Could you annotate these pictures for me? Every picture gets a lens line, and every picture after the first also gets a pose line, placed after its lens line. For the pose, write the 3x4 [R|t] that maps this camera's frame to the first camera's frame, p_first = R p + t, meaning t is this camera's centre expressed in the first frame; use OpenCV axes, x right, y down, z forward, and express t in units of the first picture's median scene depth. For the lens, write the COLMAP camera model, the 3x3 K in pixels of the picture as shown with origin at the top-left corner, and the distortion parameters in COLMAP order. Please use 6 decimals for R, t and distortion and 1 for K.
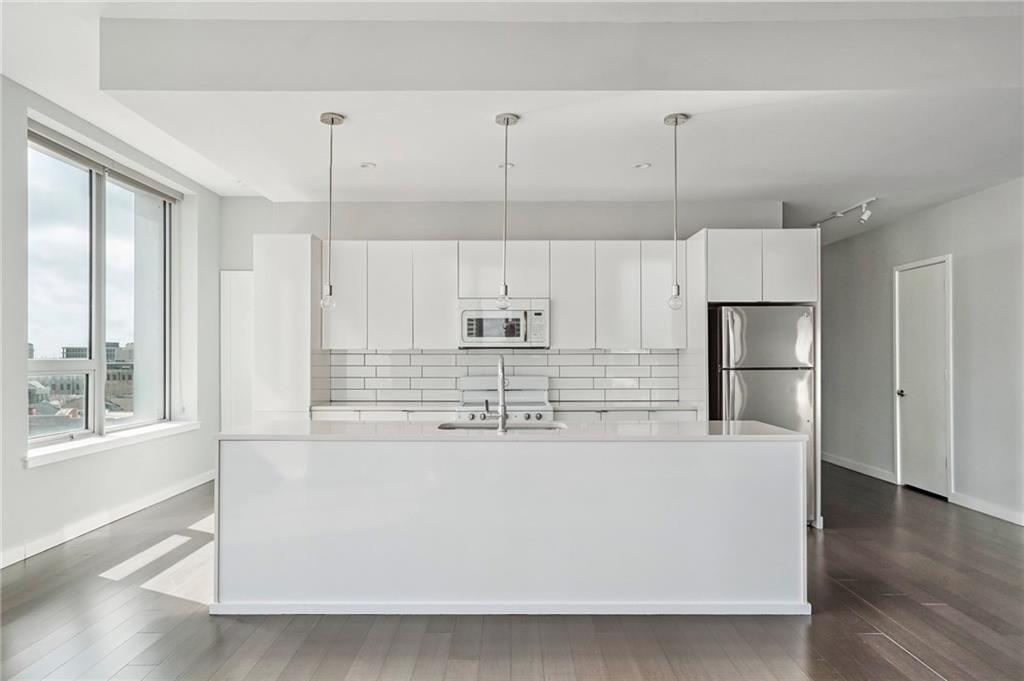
lens RADIAL K [[716.7, 0, 512.0], [0, 716.7, 340.5], [0, 0, 1]] dist [0.034707, -0.001184]
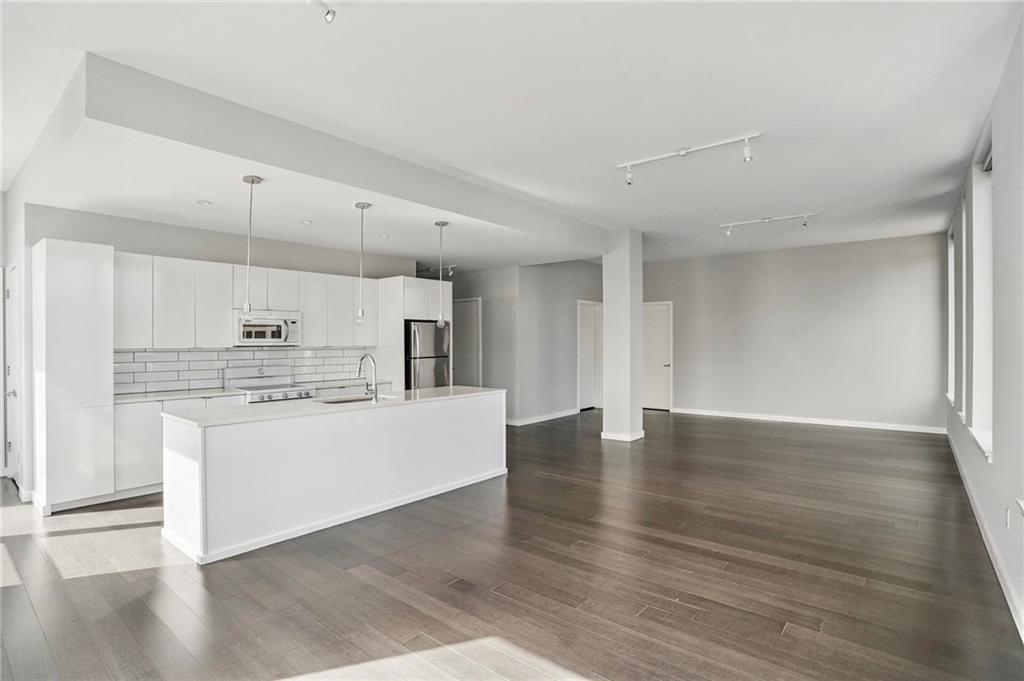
lens RADIAL K [[508.9, 0, 512.0], [0, 508.9, 340.5], [0, 0, 1]] dist [-0.000107, 0.000079]
pose [[0.651887, 0.000666, 0.758316, -0.462556], [-0.014492, 0.999828, 0.011580, -0.019677], [-0.758178, -0.018538, 0.651784, 0.011318]]
